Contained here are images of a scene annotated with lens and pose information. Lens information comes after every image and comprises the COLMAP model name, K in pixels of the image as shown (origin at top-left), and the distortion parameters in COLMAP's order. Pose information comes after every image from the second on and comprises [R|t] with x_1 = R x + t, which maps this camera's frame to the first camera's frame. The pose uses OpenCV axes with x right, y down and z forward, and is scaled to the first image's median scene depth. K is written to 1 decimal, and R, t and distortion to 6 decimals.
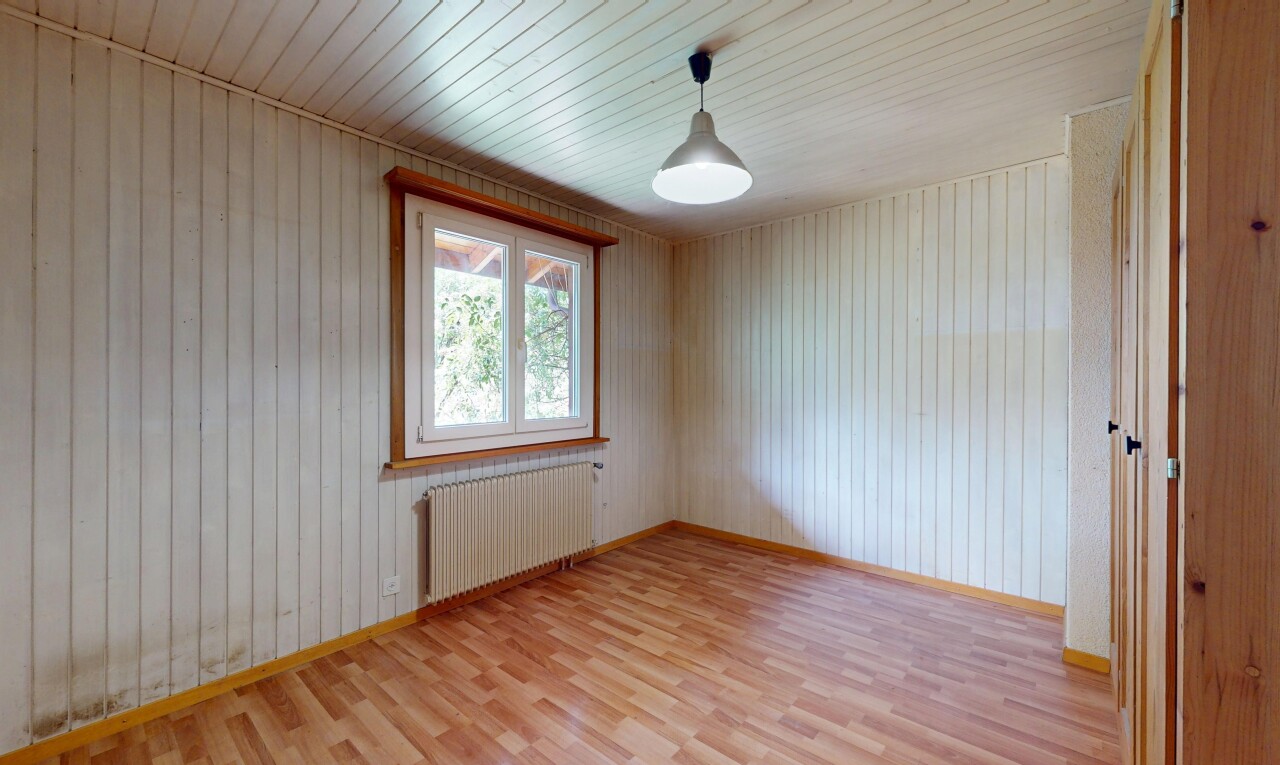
lens RADIAL K [[497.5, 0, 640.4], [0, 497.5, 382.0], [0, 0, 1]] dist [-0.001256, -0.000200]
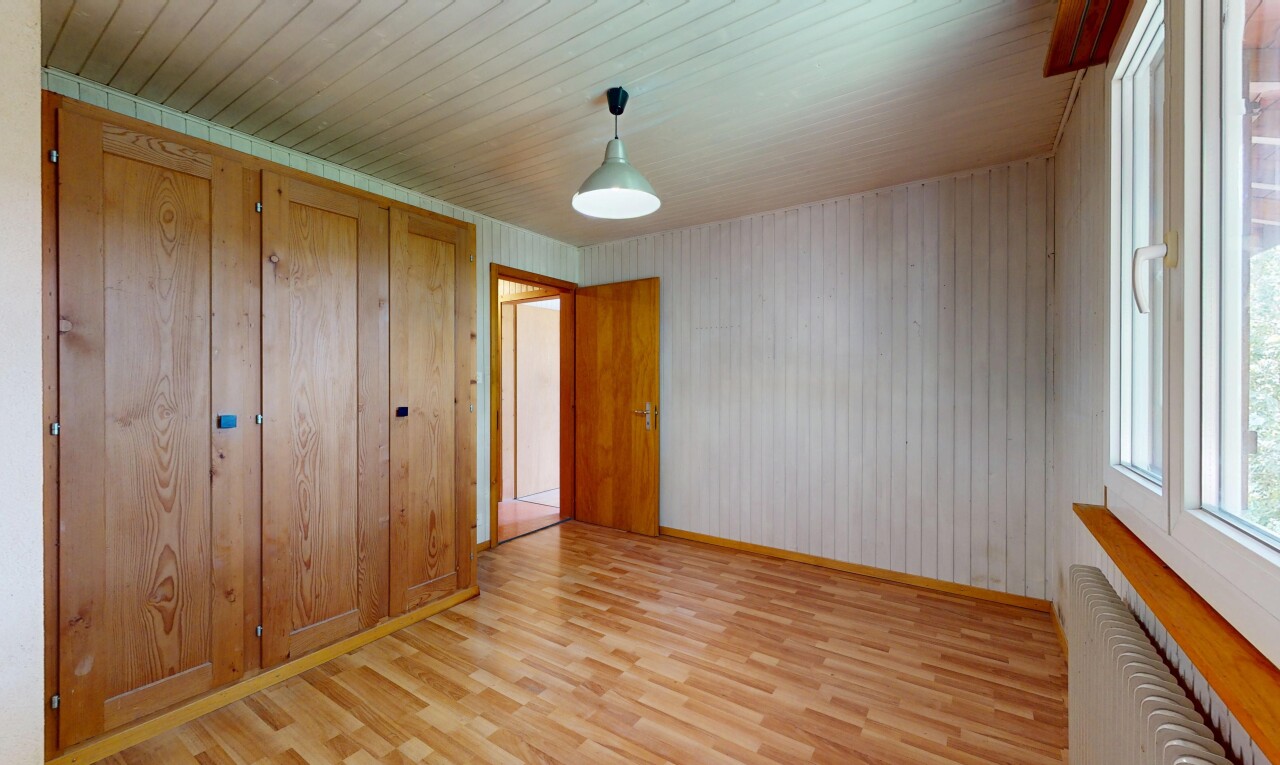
lens RADIAL K [[497.5, 0, 641.0], [0, 497.5, 384.0], [0, 0, 1]] dist [-0.001256, -0.000200]
pose [[-0.992828, 0.001173, -0.119544, 0.188698], [0.000952, 0.999998, 0.001909, 0.009779], [0.119546, 0.001781, -0.992827, 1.990296]]
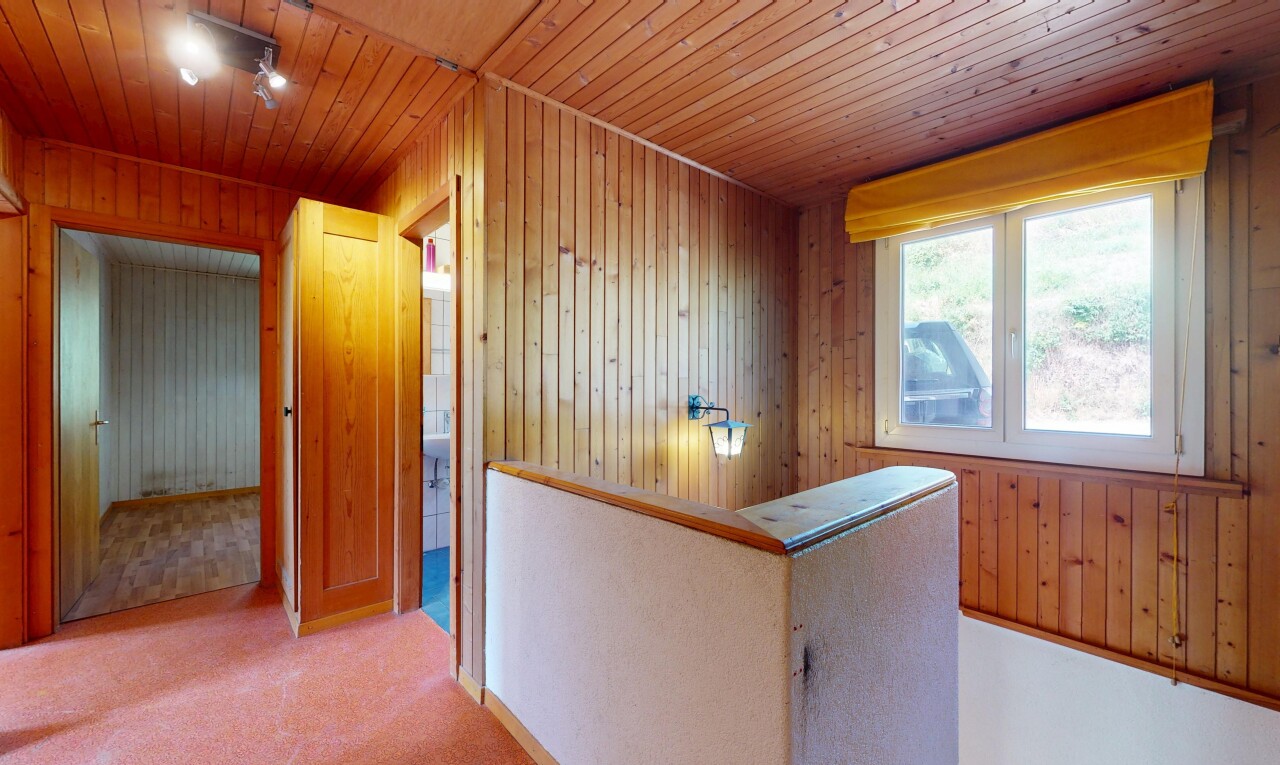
lens RADIAL K [[497.5, 0, 639.4], [0, 497.5, 383.4], [0, 0, 1]] dist [-0.001256, -0.000200]
pose [[0.992160, 0.003664, -0.124924, 1.934078], [-0.003369, 0.999991, 0.002572, -0.012649], [0.124932, -0.002131, 0.992163, -1.457482]]
